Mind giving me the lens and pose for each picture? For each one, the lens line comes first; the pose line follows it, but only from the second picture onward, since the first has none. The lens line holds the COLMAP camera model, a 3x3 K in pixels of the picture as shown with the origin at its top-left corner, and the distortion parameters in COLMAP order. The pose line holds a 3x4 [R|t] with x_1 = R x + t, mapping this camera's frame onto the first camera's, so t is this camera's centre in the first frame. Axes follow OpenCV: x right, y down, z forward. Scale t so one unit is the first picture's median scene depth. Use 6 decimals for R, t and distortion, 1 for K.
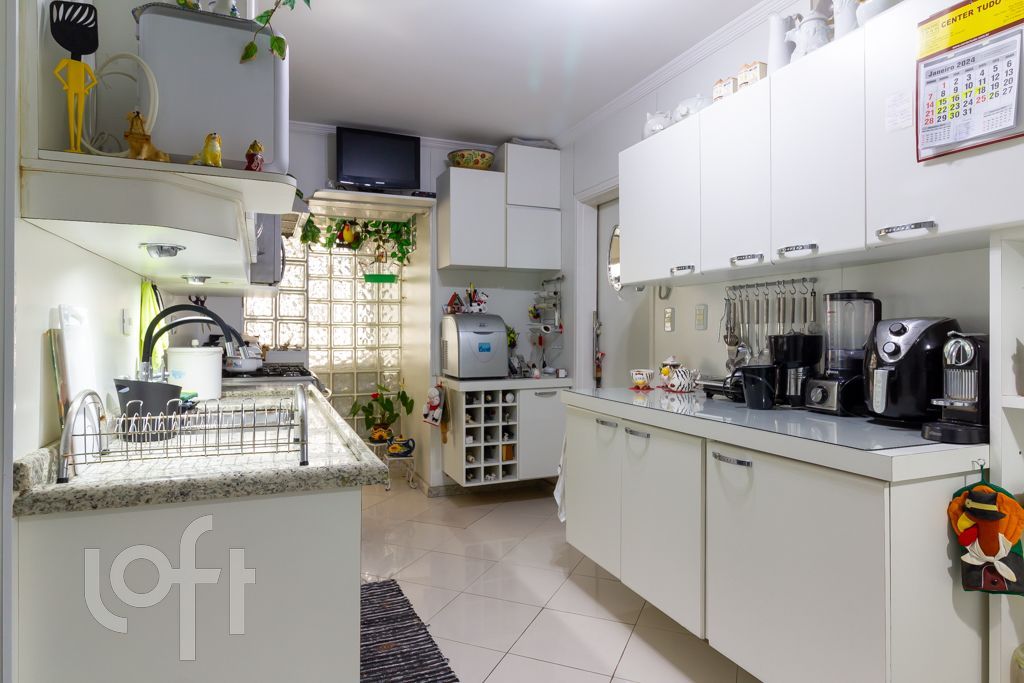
lens RADIAL K [[596.1, 0, 513.0], [0, 596.1, 337.4], [0, 0, 1]] dist [0.002220, -0.004152]
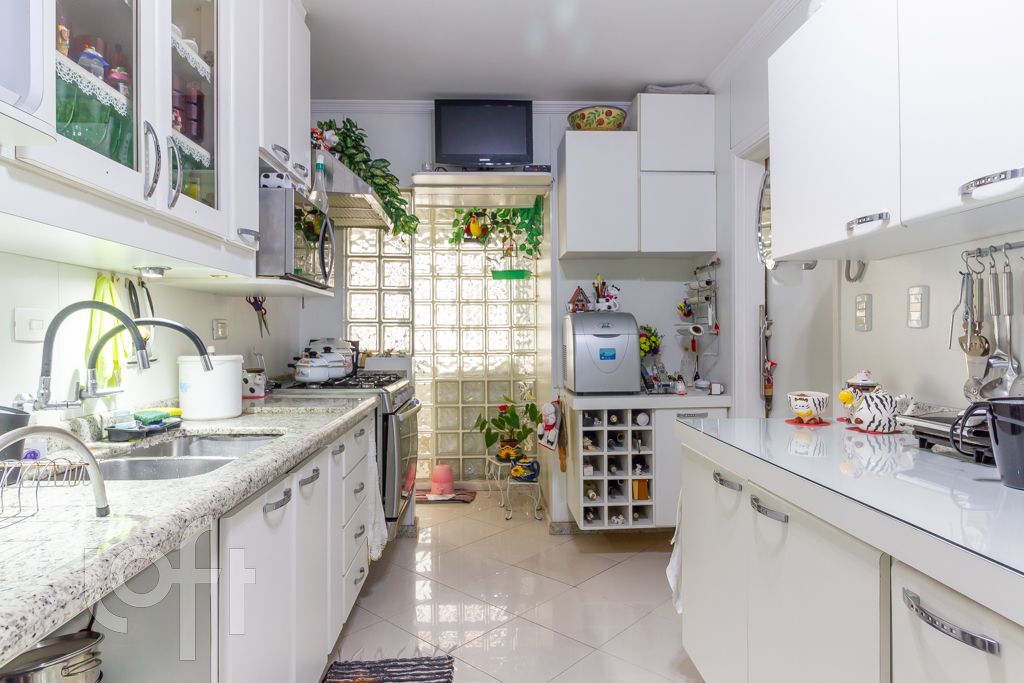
lens RADIAL K [[596.1, 0, 510.8], [0, 596.1, 339.4], [0, 0, 1]] dist [0.002220, -0.004152]
pose [[0.941868, -0.005243, -0.335944, 0.093552], [0.004541, 0.999986, -0.002875, -0.001008], [0.335954, 0.001182, 0.941878, 0.211251]]
